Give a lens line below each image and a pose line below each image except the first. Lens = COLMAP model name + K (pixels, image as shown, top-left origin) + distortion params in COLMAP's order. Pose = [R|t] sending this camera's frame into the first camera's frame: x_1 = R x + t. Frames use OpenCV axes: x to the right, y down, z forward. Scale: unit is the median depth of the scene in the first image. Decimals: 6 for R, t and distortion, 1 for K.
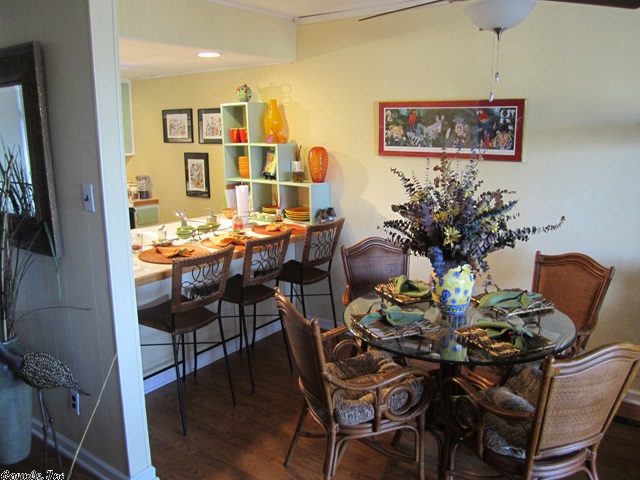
lens RADIAL K [[532.7, 0, 319.9], [0, 532.7, 236.4], [0, 0, 1]] dist [-0.057433, 0.011408]
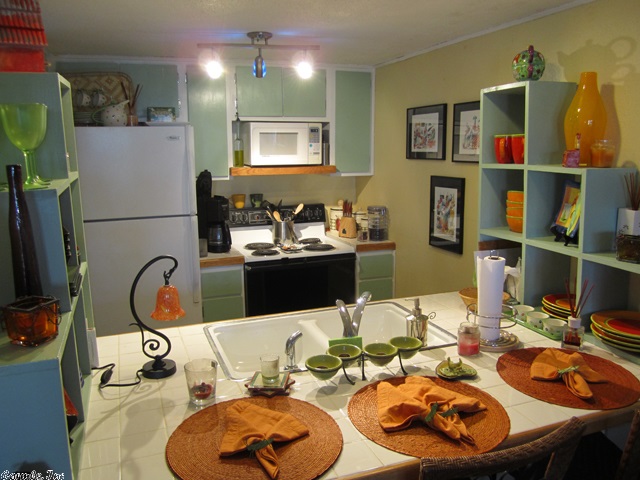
lens RADIAL K [[532.7, 0, 320.2], [0, 532.7, 241.3], [0, 0, 1]] dist [-0.057433, 0.011408]
pose [[0.828813, 0.098269, -0.550828, -0.016743], [-0.106709, 0.994148, 0.016797, -0.092461], [0.549256, 0.044857, 0.834450, 0.487708]]
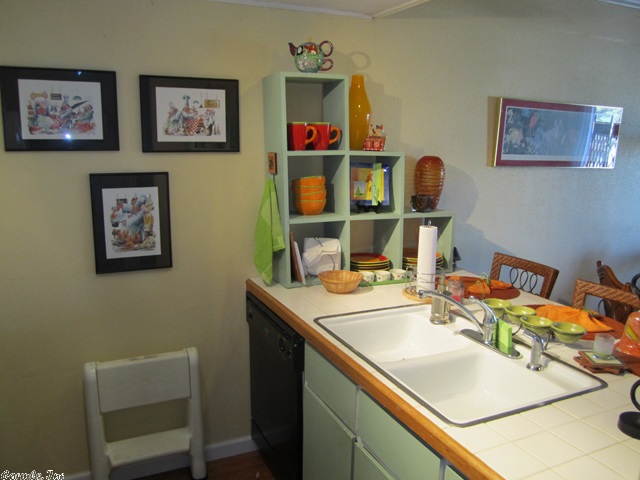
lens RADIAL K [[532.7, 0, 320.6], [0, 532.7, 242.6], [0, 0, 1]] dist [-0.057433, 0.011408]
pose [[0.497609, -0.150310, 0.854279, -0.624635], [0.153413, 0.984596, 0.083878, -0.130554], [-0.853727, 0.089319, 0.513003, 0.741210]]
